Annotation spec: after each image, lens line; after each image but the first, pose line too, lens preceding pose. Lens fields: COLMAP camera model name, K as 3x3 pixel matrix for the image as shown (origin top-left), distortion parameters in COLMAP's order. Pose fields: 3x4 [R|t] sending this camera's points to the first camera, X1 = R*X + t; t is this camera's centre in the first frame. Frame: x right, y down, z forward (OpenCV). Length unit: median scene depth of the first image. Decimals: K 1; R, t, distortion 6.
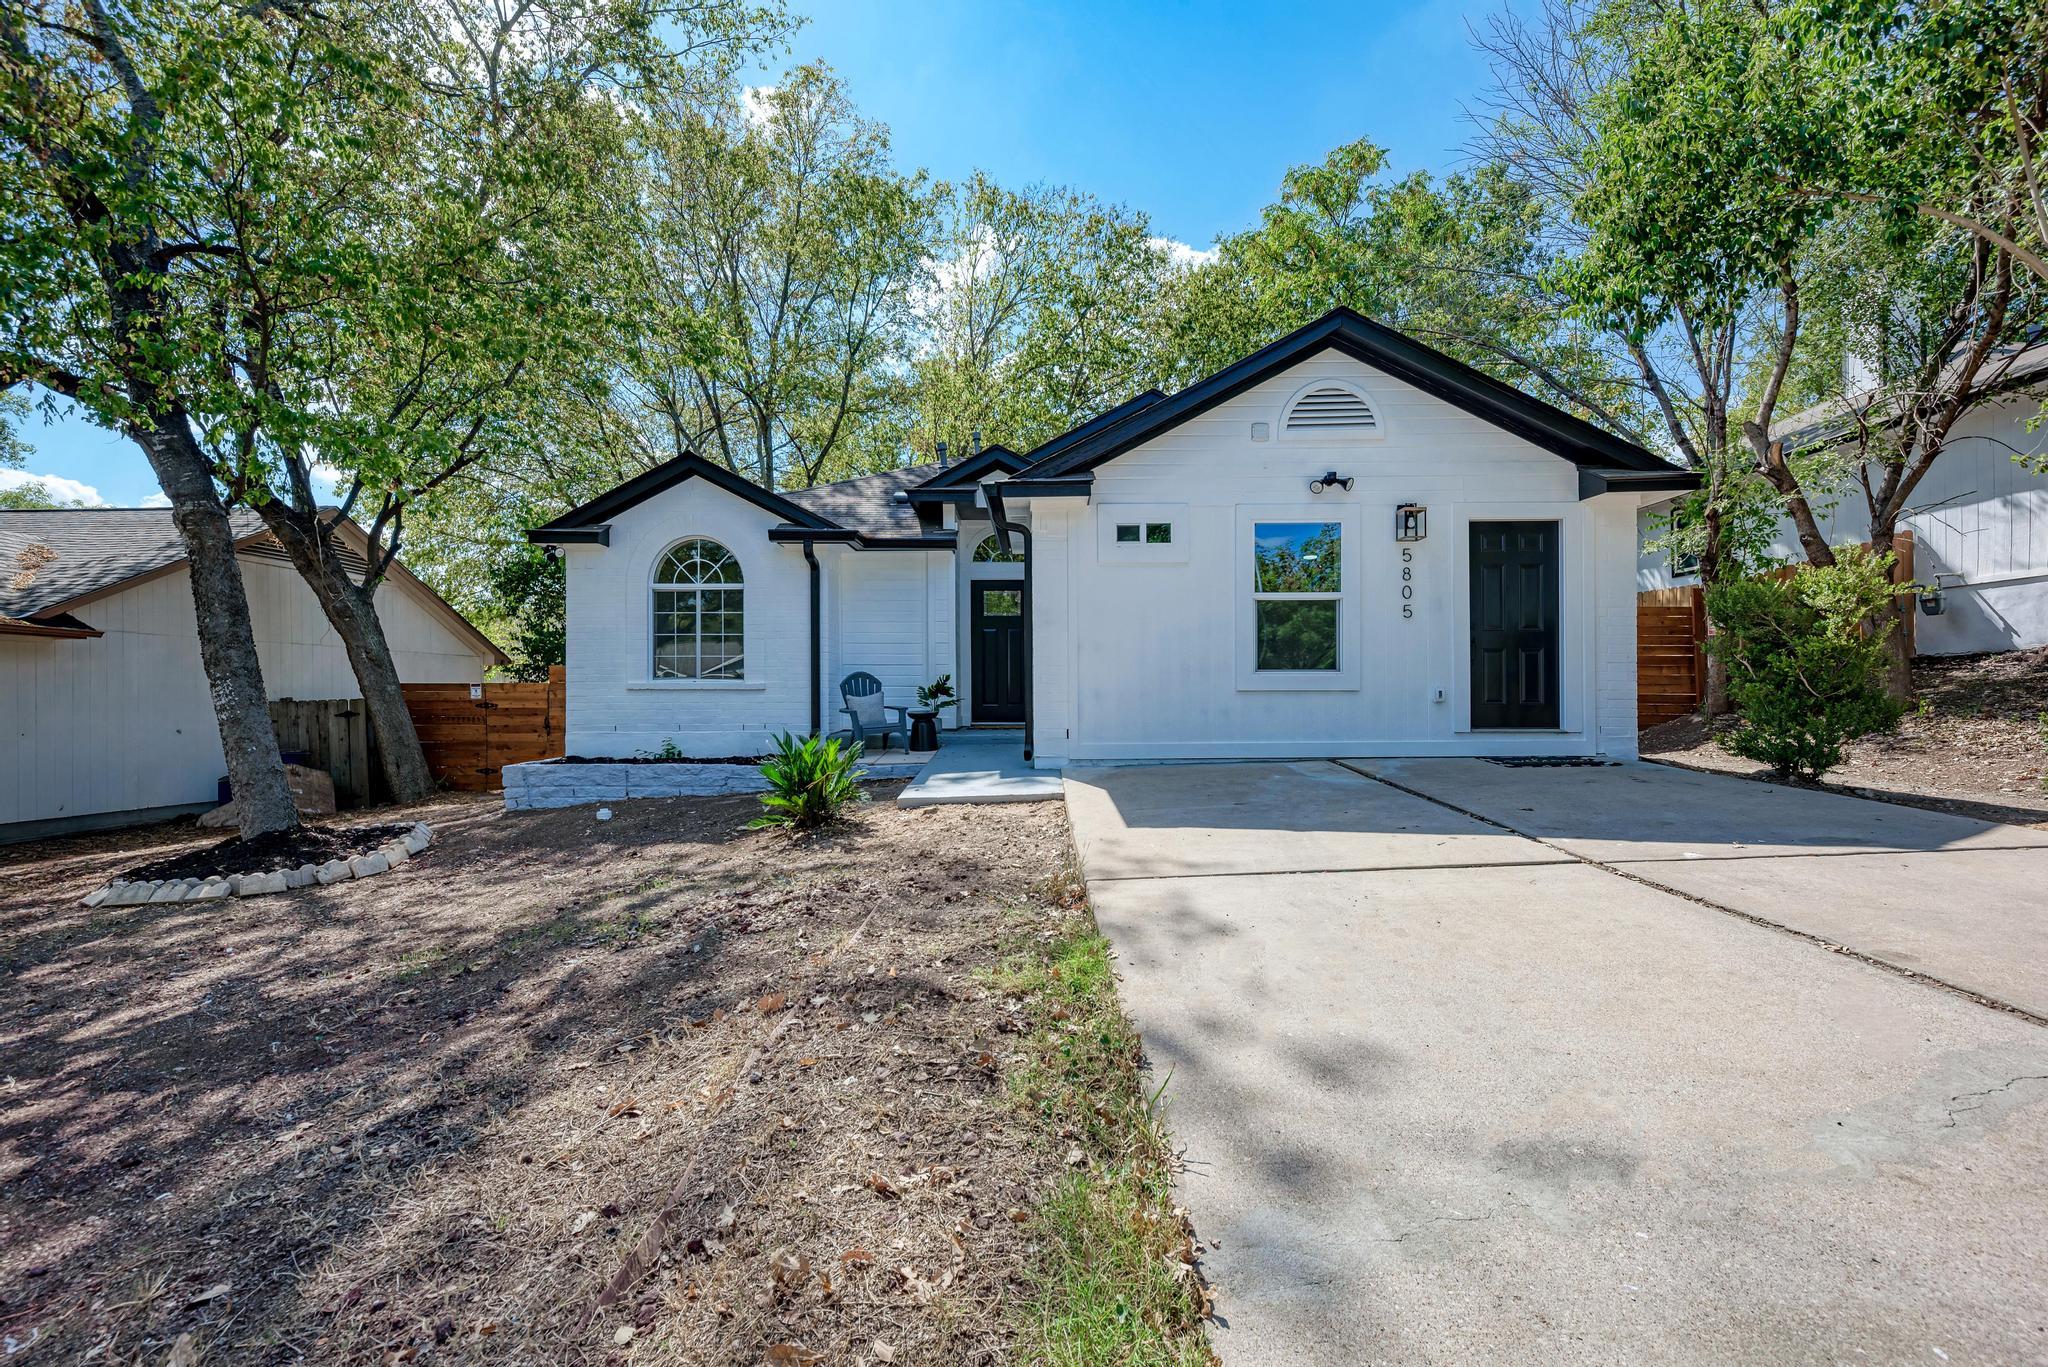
lens RADIAL K [[864.9, 0, 1018.2], [0, 864.9, 688.2], [0, 0, 1]] dist [0.010187, -0.000405]
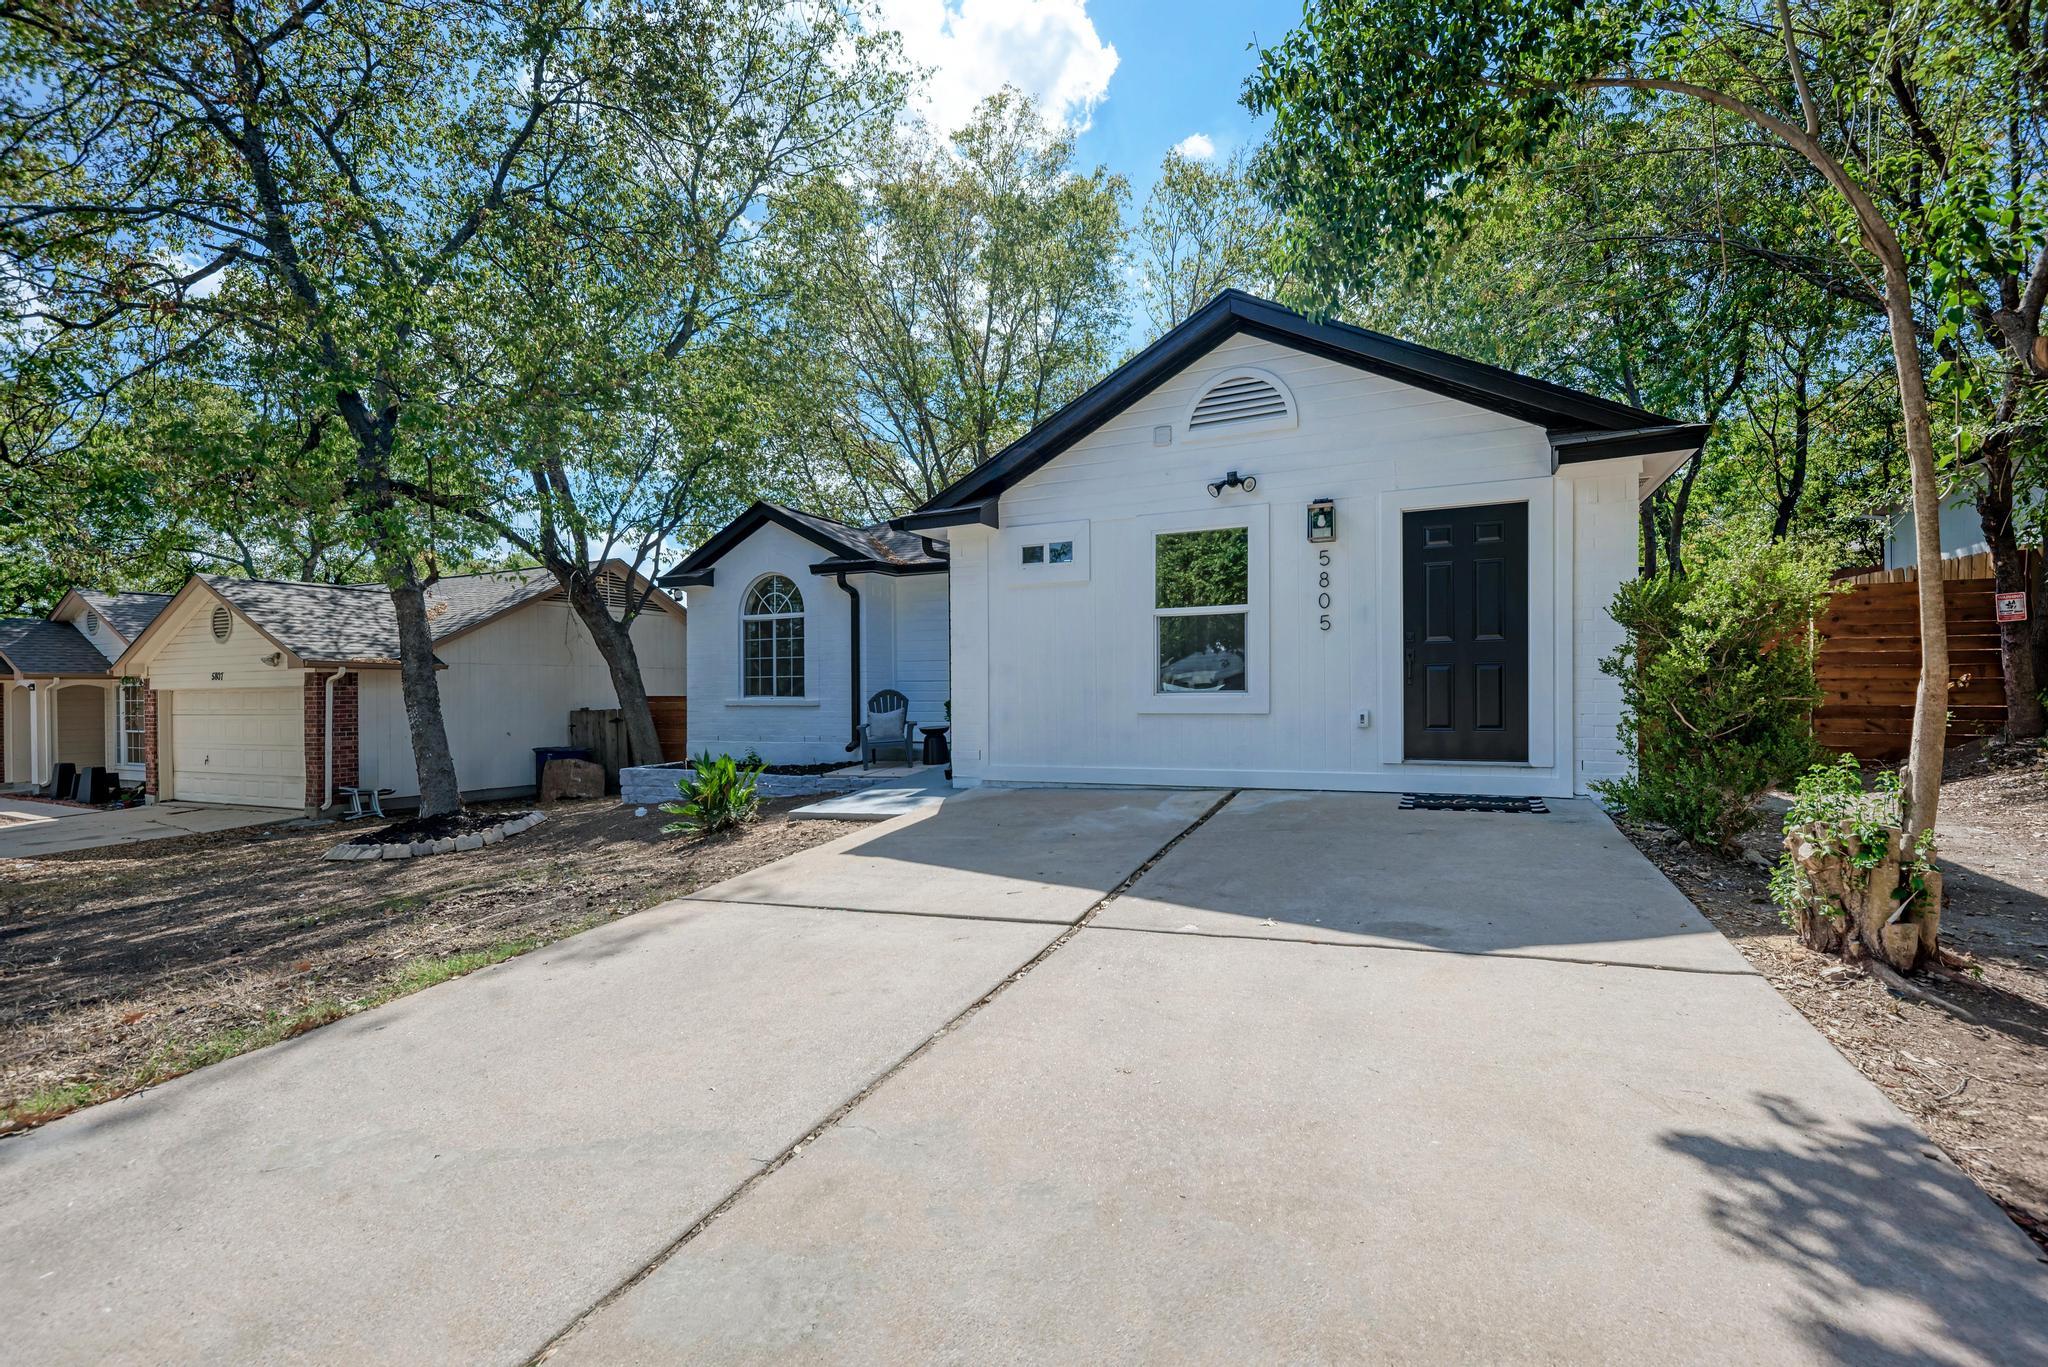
lens RADIAL K [[884.7, 0, 1020.0], [0, 884.7, 690.2], [0, 0, 1]] dist [0.009858, 0.000120]
pose [[0.915706, -0.007884, -0.401772, 0.520068], [0.012387, 0.999886, 0.008611, -0.032298], [0.401658, -0.012861, 0.915699, 0.061861]]
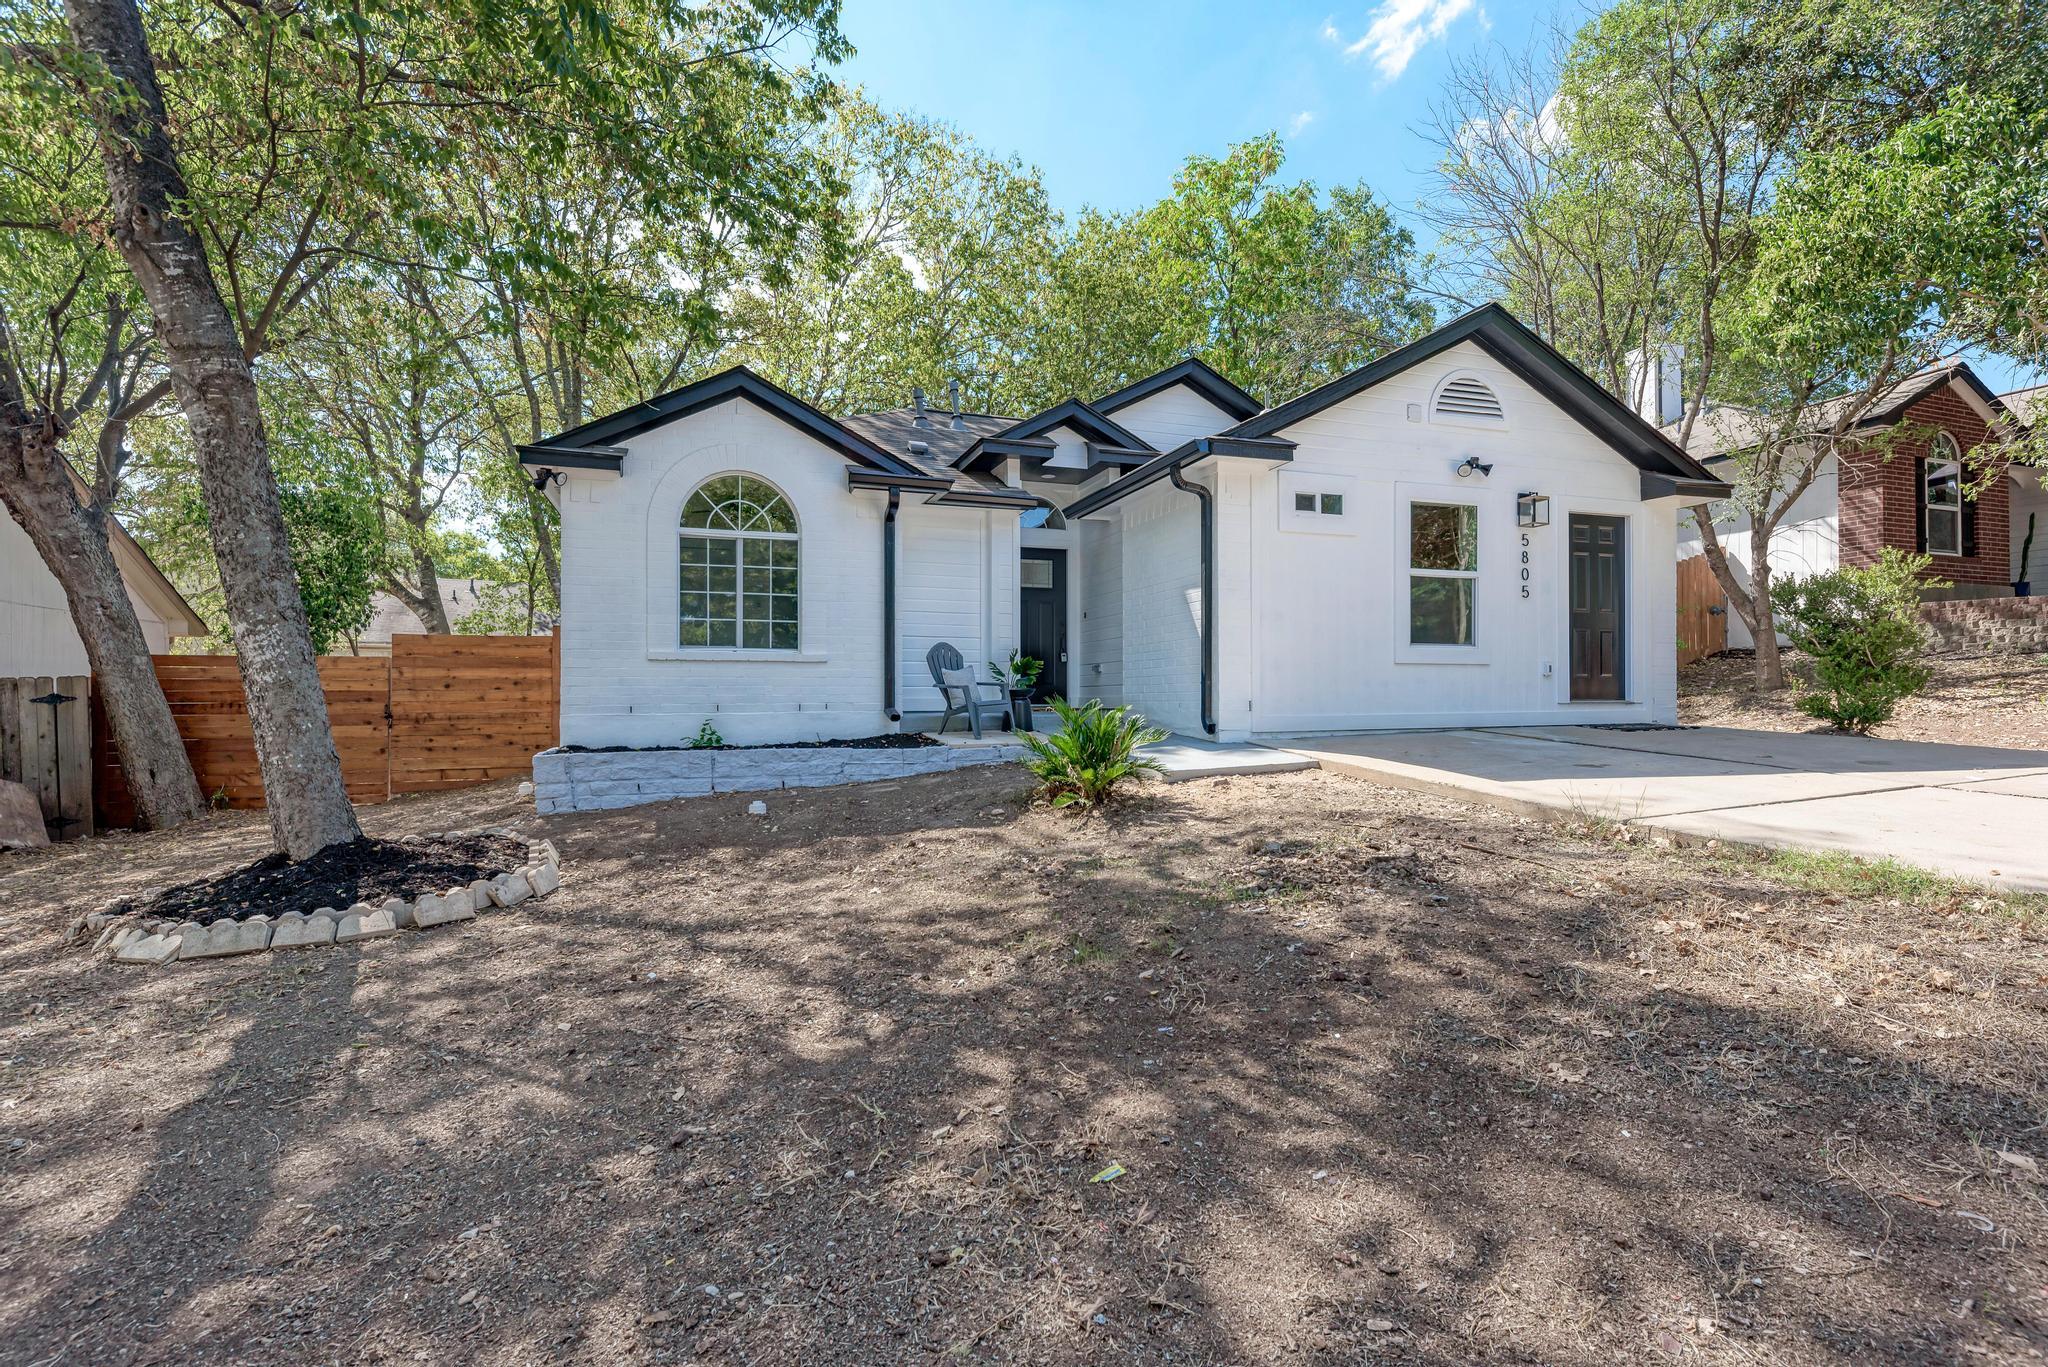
lens RADIAL K [[967.4, 0, 1029.6], [0, 967.4, 687.9], [0, 0, 1]] dist [0.001770, -0.000258]
pose [[0.939749, 0.003835, 0.341843, -0.542781], [-0.002603, 0.999988, -0.004063, 0.037813], [-0.341855, 0.002929, 0.939748, 0.073043]]
